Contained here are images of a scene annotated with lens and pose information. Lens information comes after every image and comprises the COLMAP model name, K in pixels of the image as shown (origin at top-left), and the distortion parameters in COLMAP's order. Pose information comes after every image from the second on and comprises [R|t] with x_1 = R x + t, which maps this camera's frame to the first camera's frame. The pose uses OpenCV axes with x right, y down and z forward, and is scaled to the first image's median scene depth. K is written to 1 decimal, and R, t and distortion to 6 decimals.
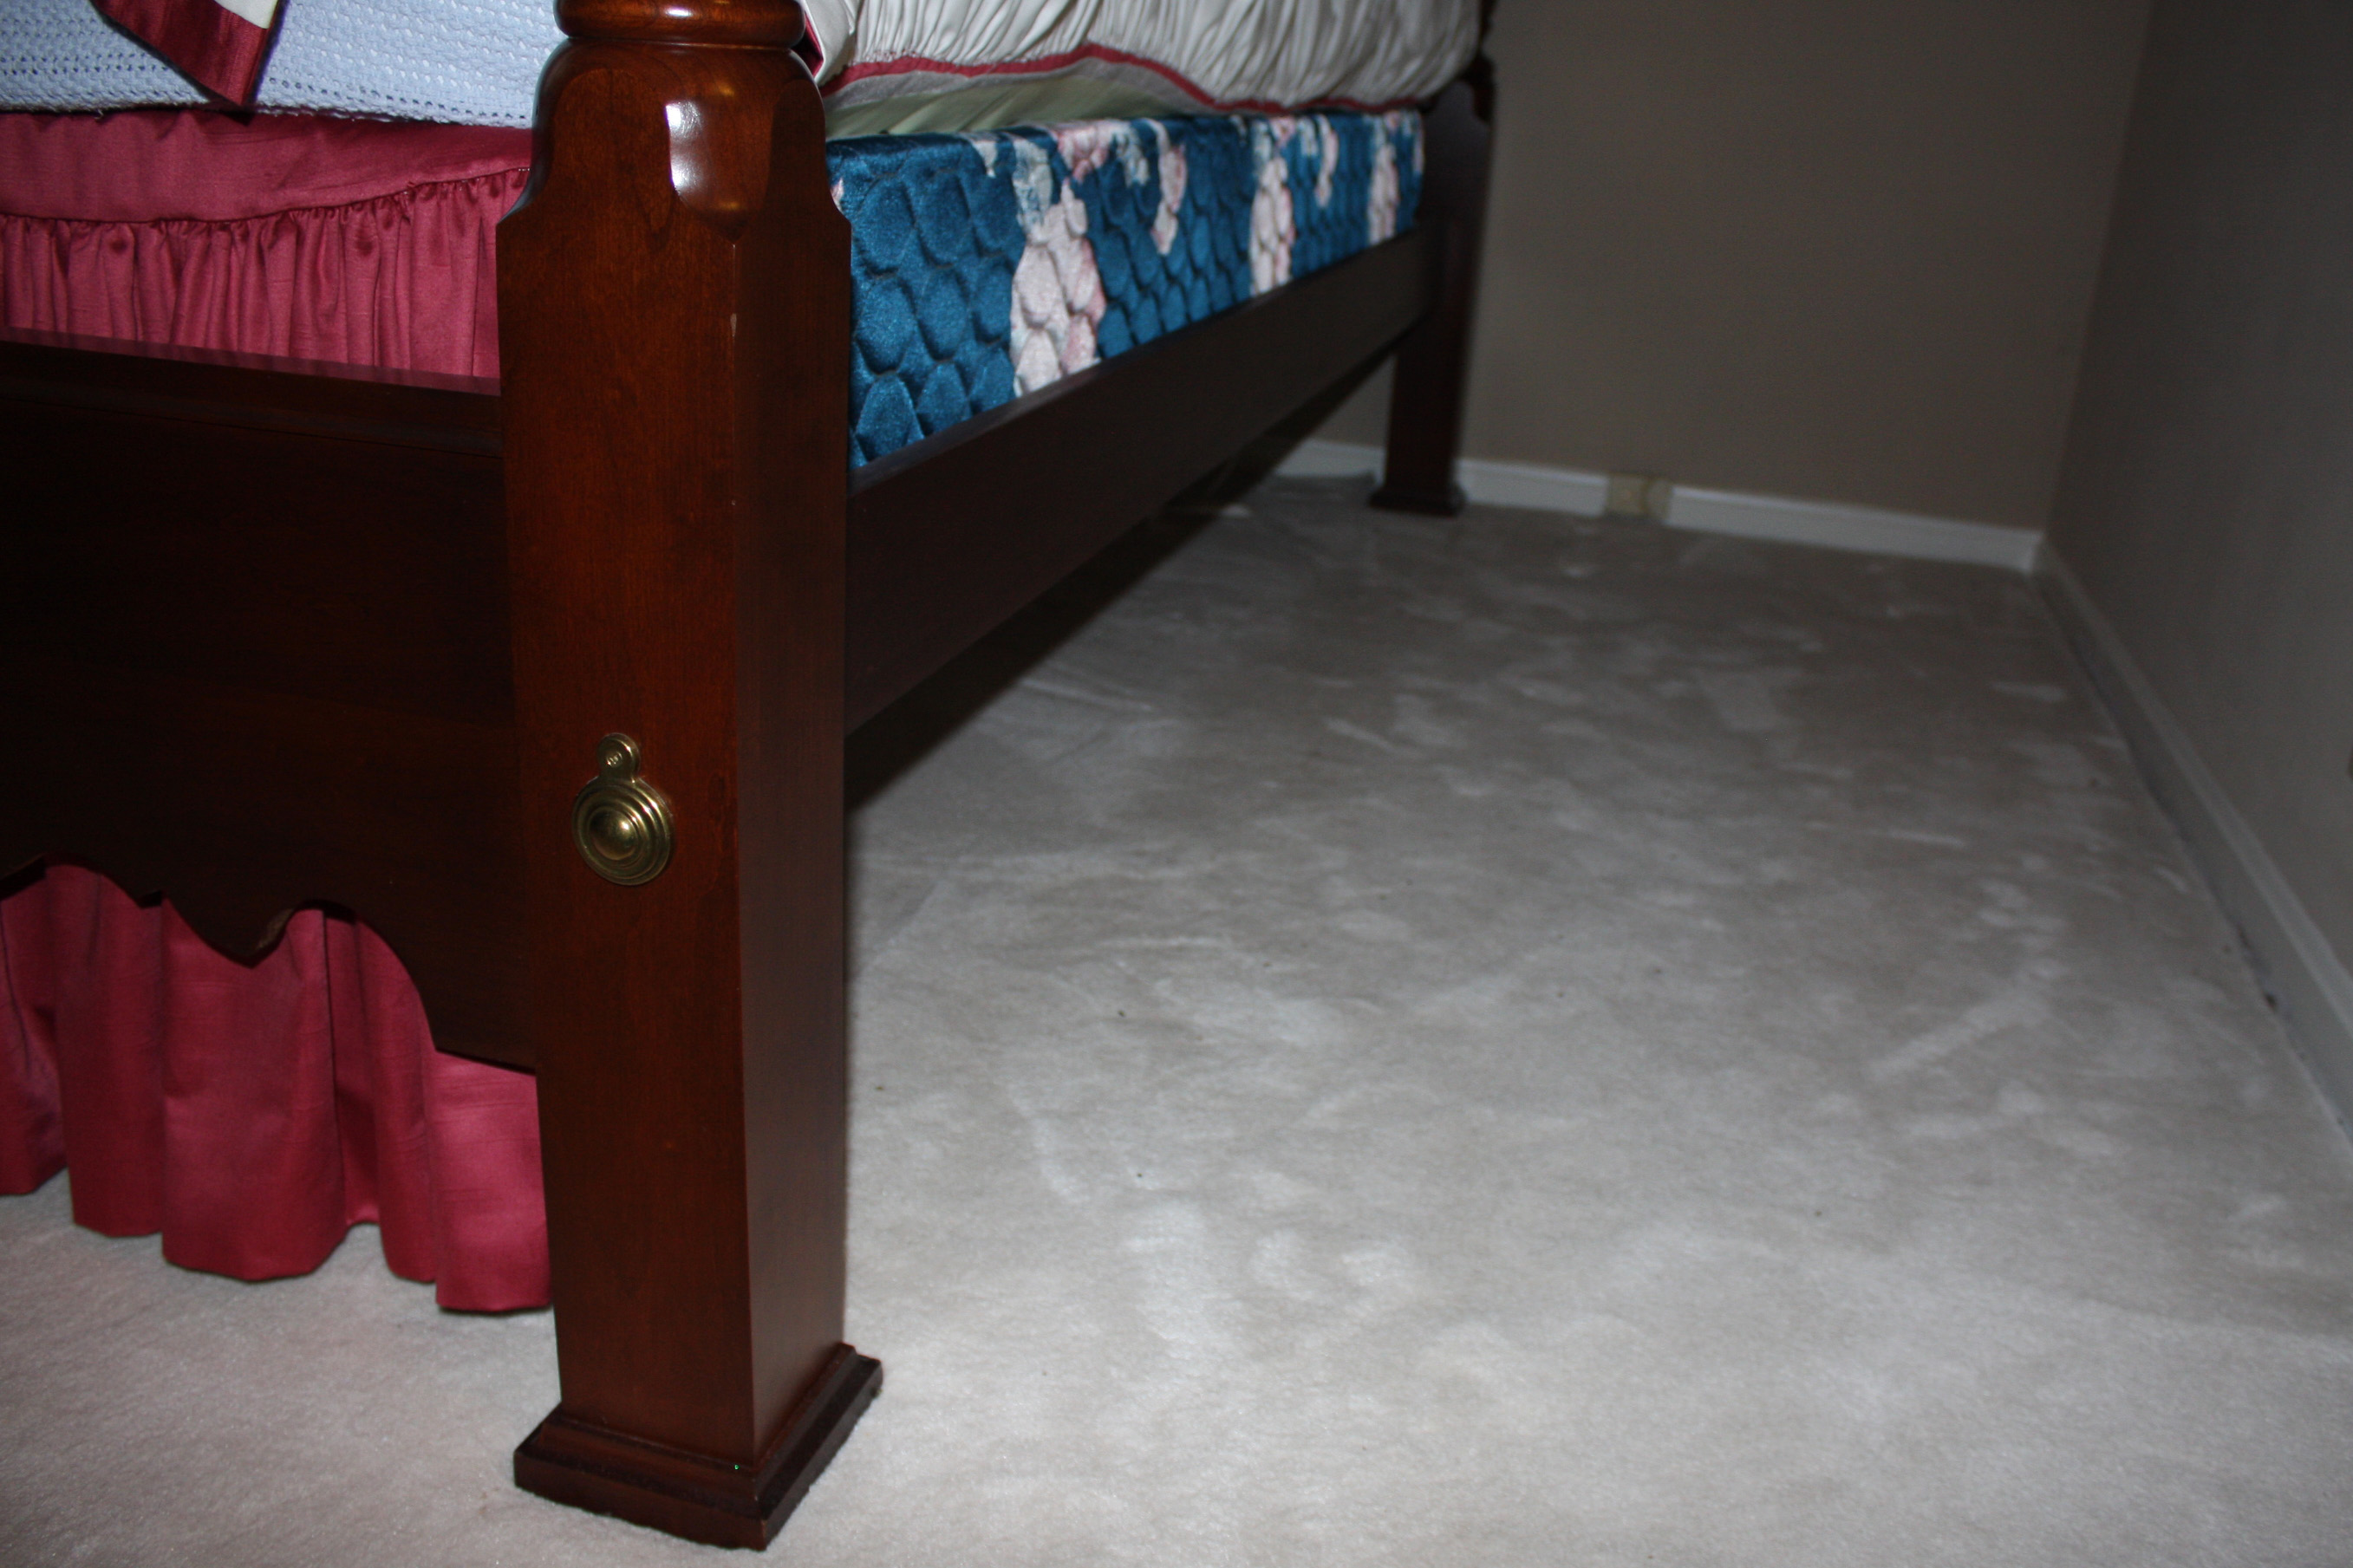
lens RADIAL K [[2030.8, 0, 1213.3], [0, 2030.8, 802.4], [0, 0, 1]] dist [-0.171926, 0.161265]
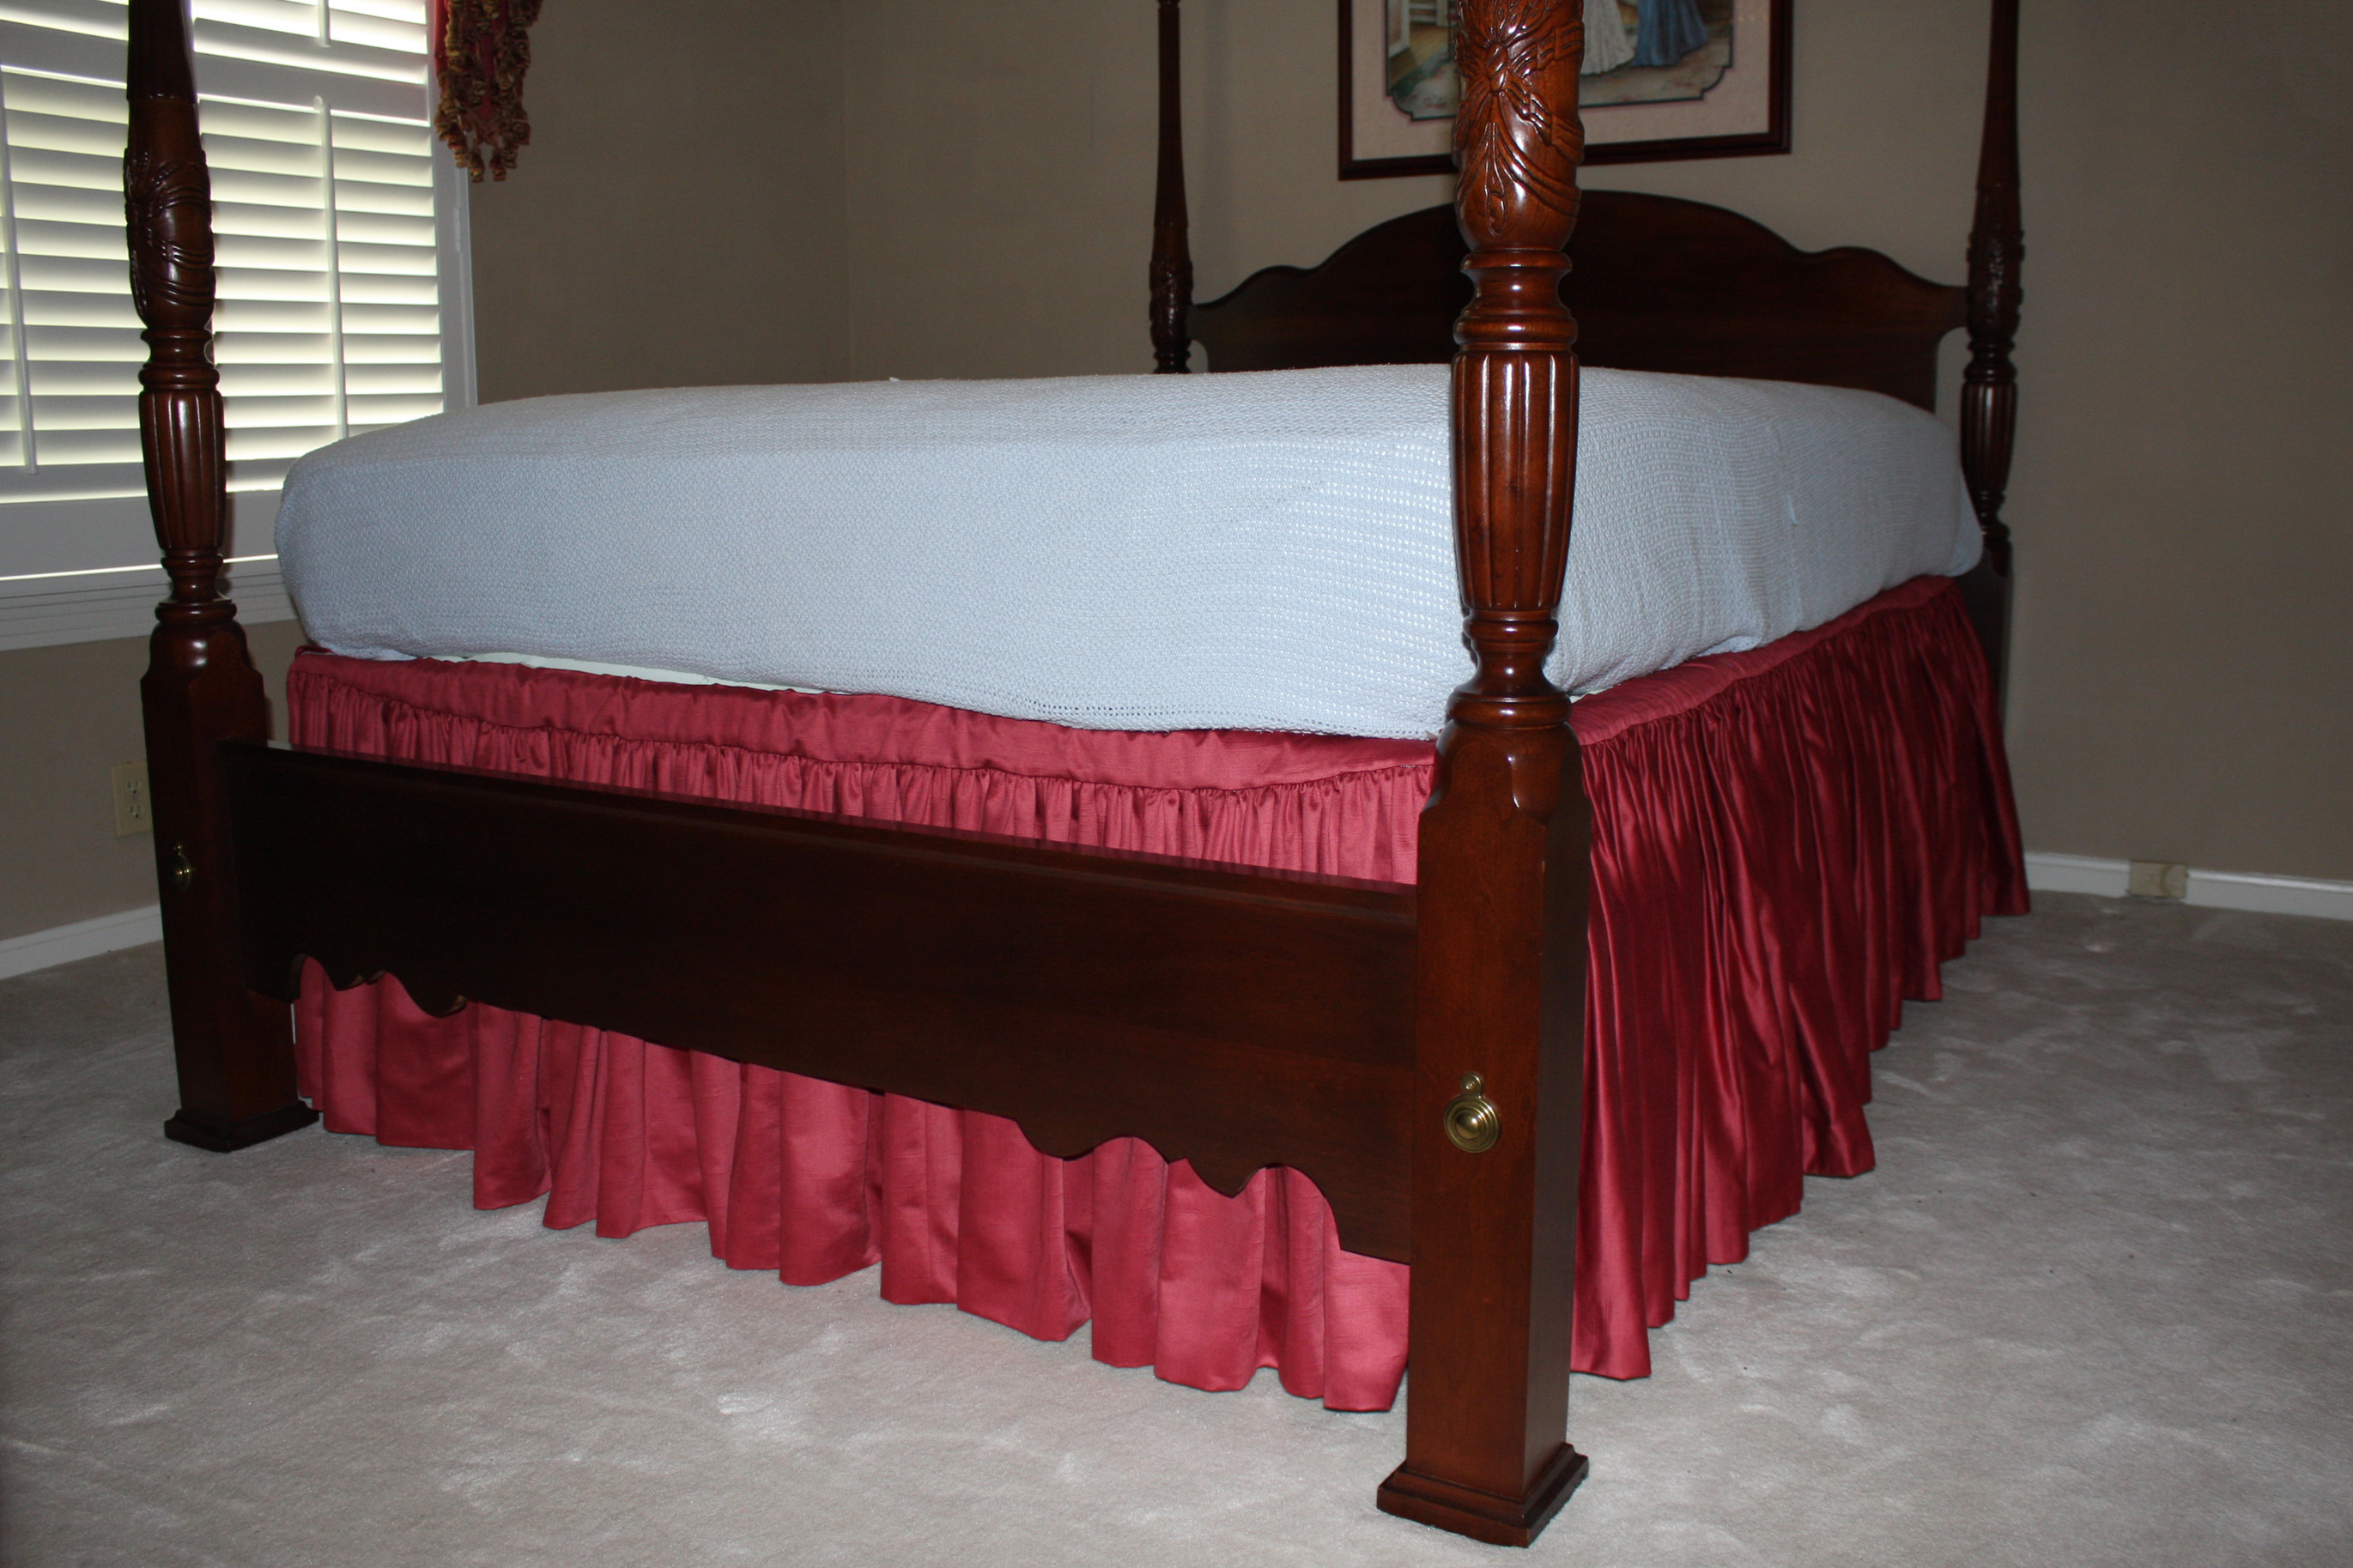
lens RADIAL K [[2024.0, 0, 1138.1], [0, 2024.0, 783.0], [0, 0, 1]] dist [-0.167963, 0.144679]
pose [[0.951437, -0.027388, -0.306623, -0.004833], [-0.029505, 0.983336, -0.179386, 0.034864], [0.306427, 0.179722, 0.934774, -0.690999]]
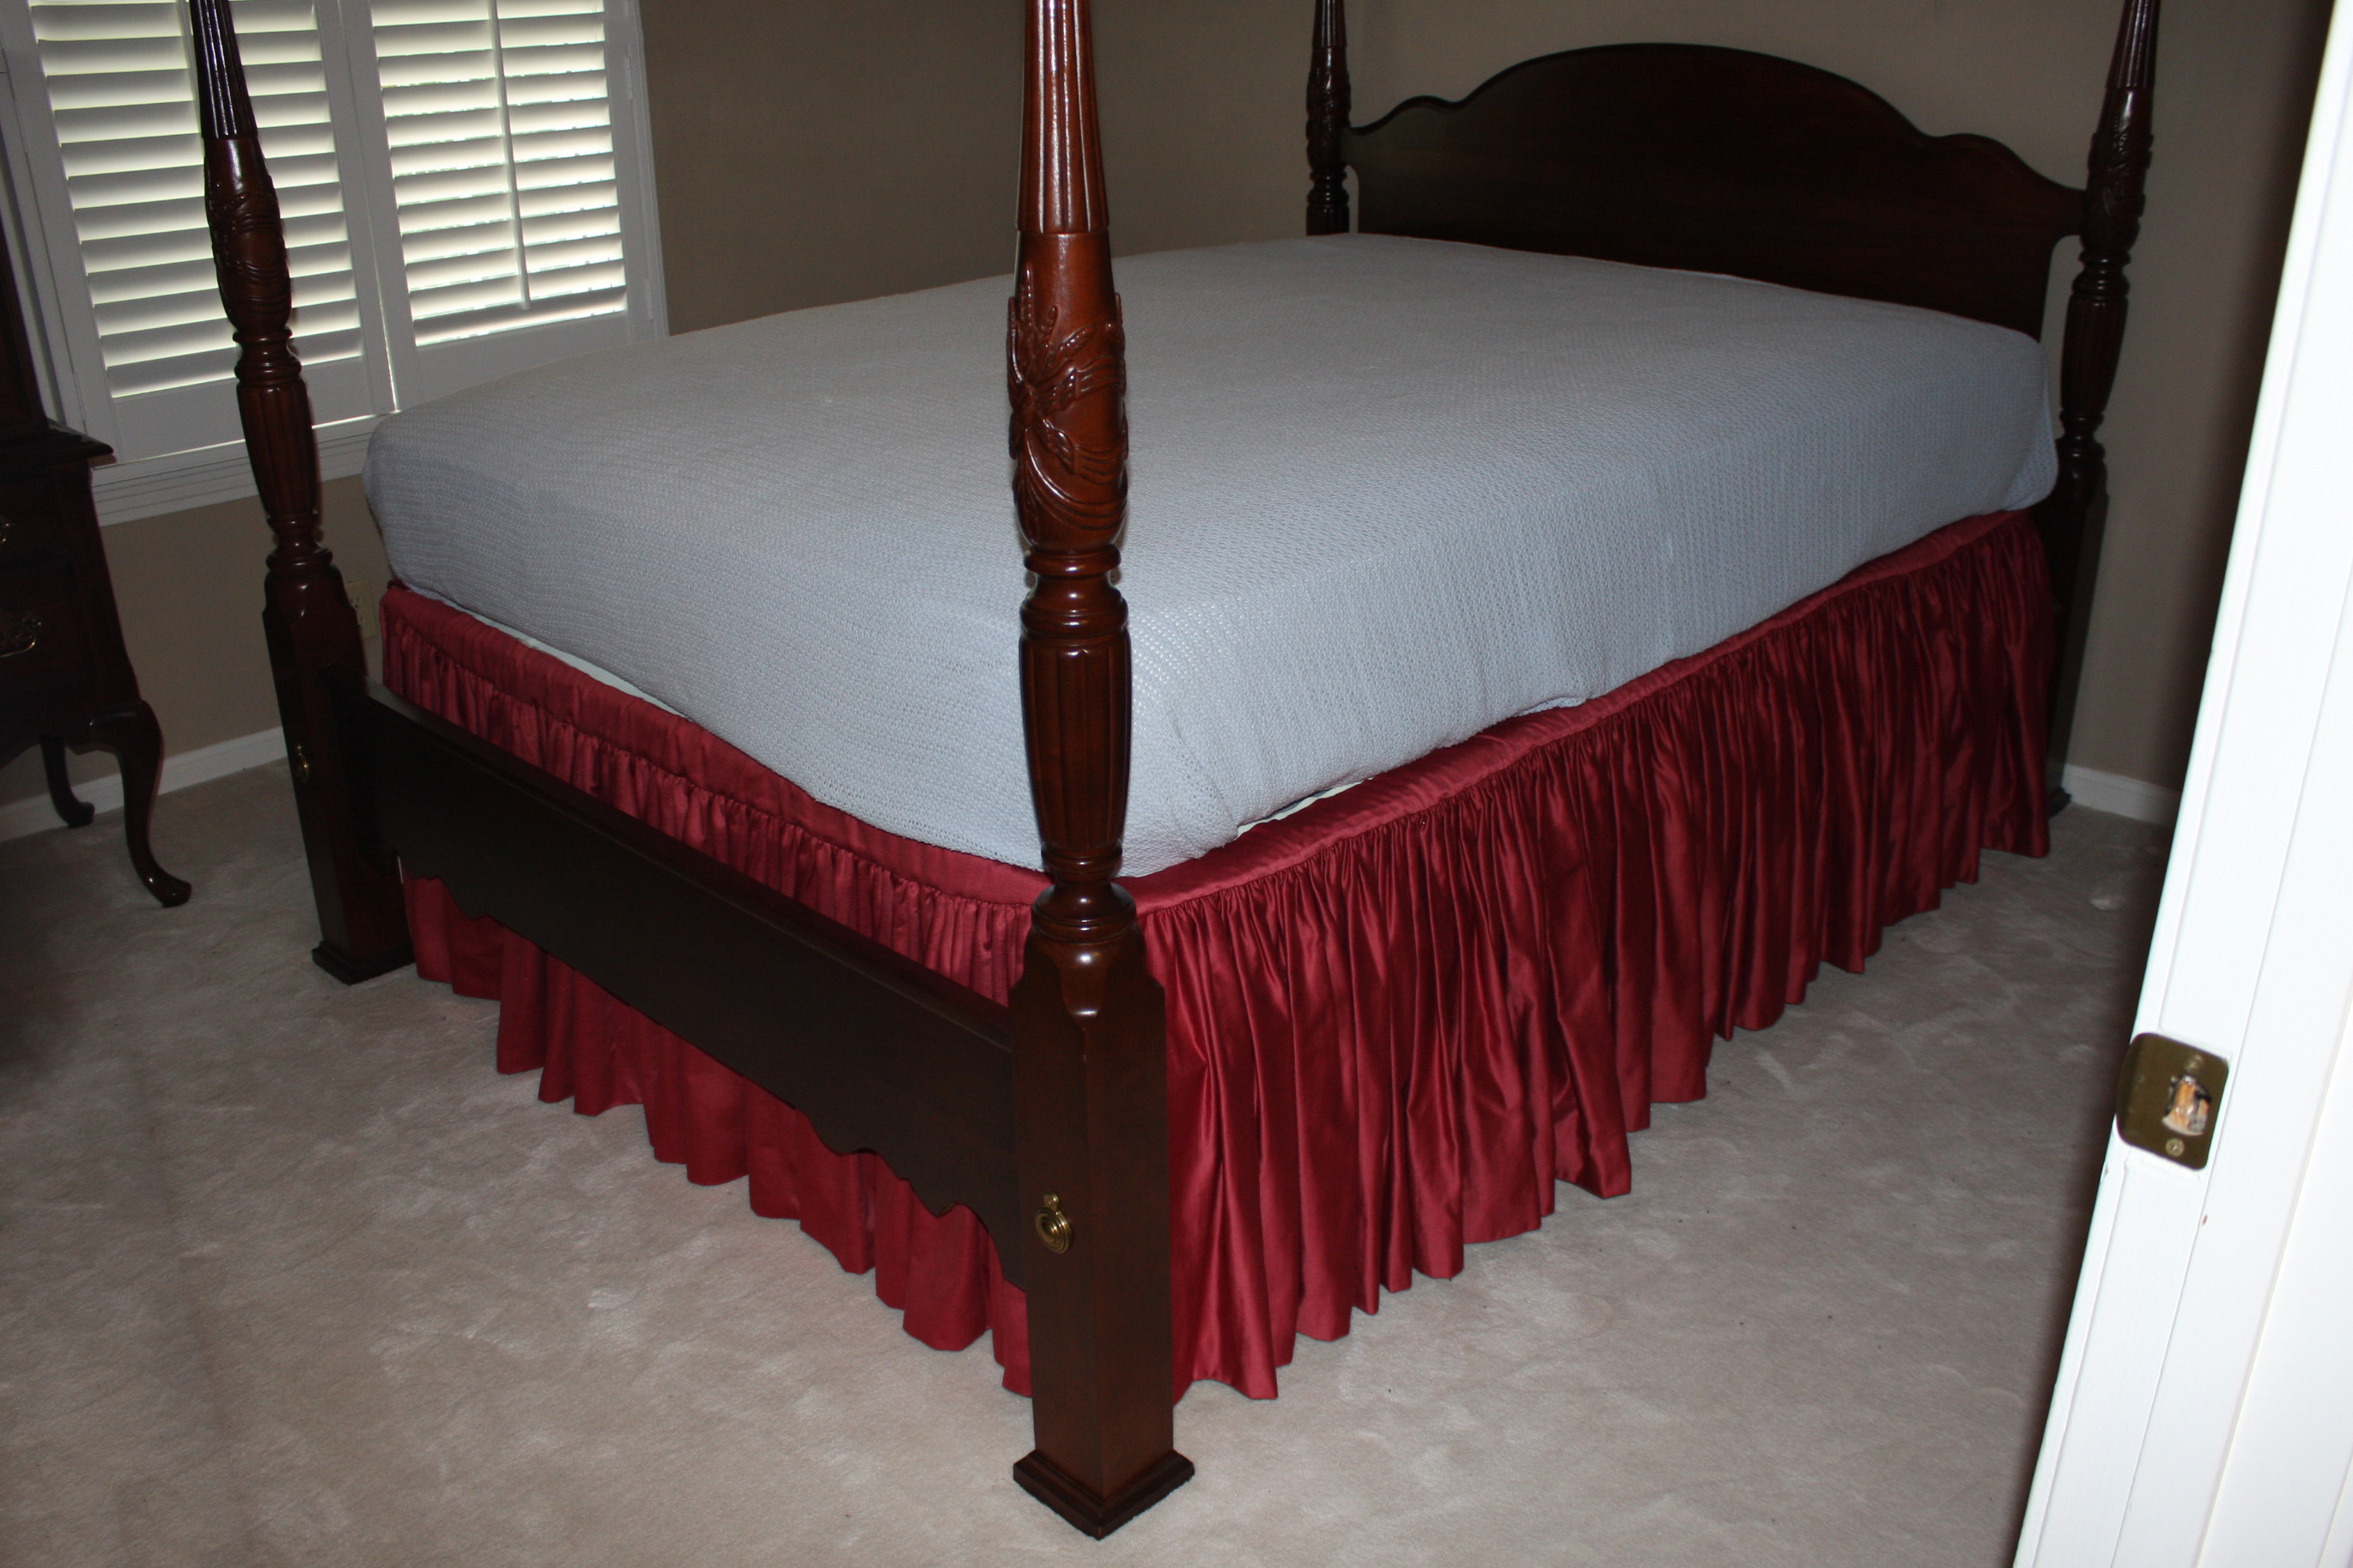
lens RADIAL K [[2009.0, 0, 1134.6], [0, 2009.0, 818.7], [0, 0, 1]] dist [-0.164469, 0.126507]
pose [[0.856667, 0.123929, -0.500763, 0.663276], [-0.103806, 0.992271, 0.067984, -0.469797], [0.505318, -0.006258, 0.862910, -0.707643]]
